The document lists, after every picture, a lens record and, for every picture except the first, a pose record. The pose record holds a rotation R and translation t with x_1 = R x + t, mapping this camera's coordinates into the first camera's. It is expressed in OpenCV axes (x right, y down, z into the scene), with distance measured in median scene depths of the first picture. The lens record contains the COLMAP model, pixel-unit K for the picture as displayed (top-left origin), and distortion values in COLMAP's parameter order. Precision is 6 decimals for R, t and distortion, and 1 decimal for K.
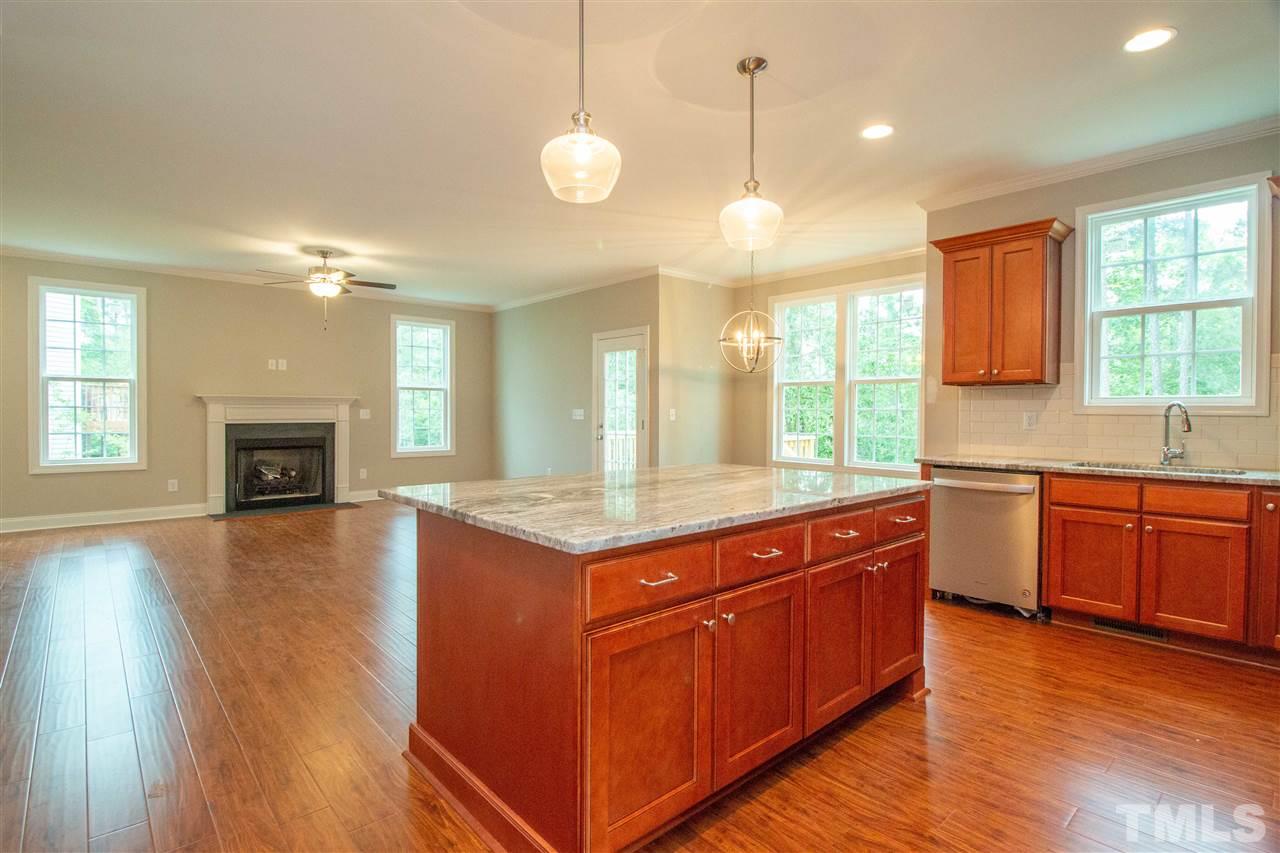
lens RADIAL K [[625.7, 0, 637.7], [0, 625.7, 418.3], [0, 0, 1]] dist [-0.003927, -0.005558]
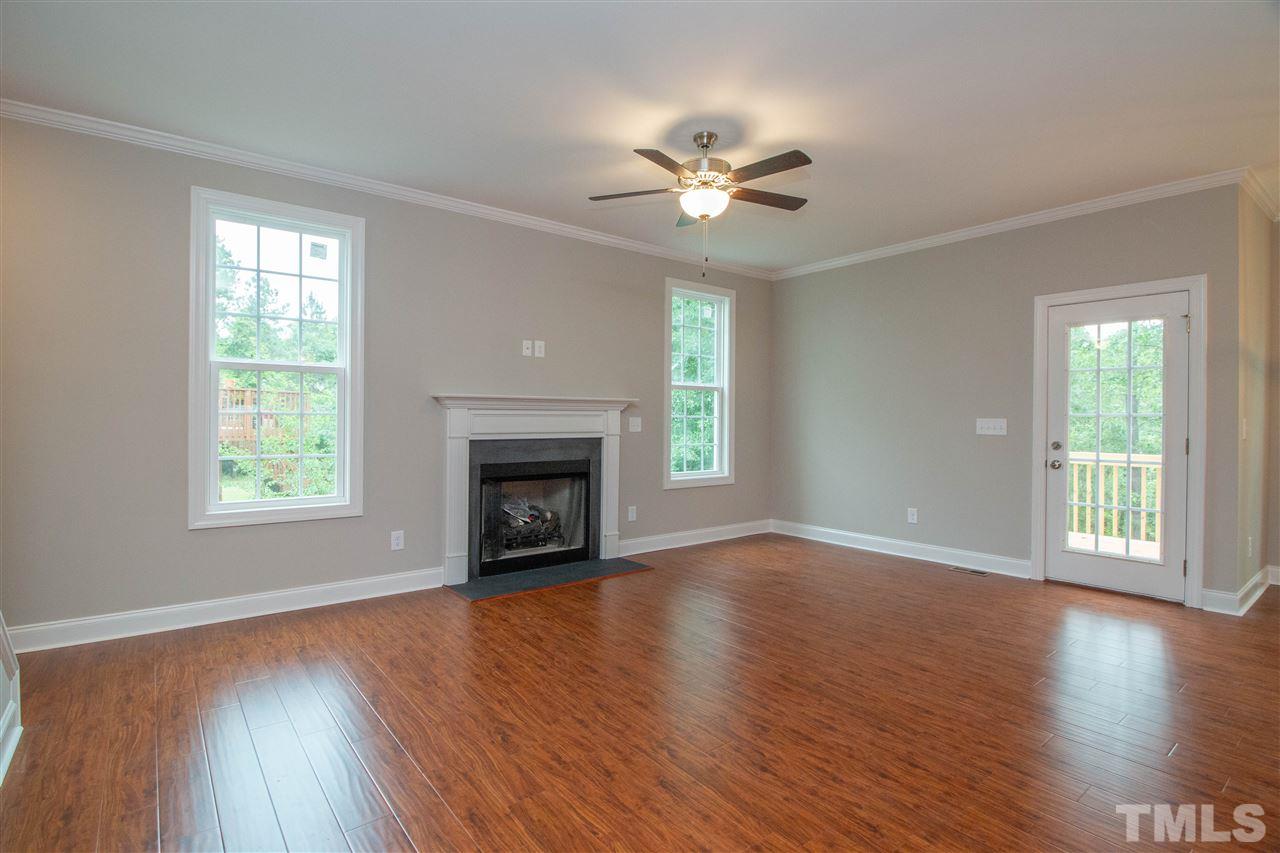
lens RADIAL K [[625.7, 0, 632.1], [0, 625.7, 422.0], [0, 0, 1]] dist [-0.003927, -0.005558]
pose [[0.998324, 0.002538, -0.057823, -0.436916], [-0.002580, 0.999996, -0.000659, -0.009482], [0.057821, 0.000807, 0.998327, 0.358312]]
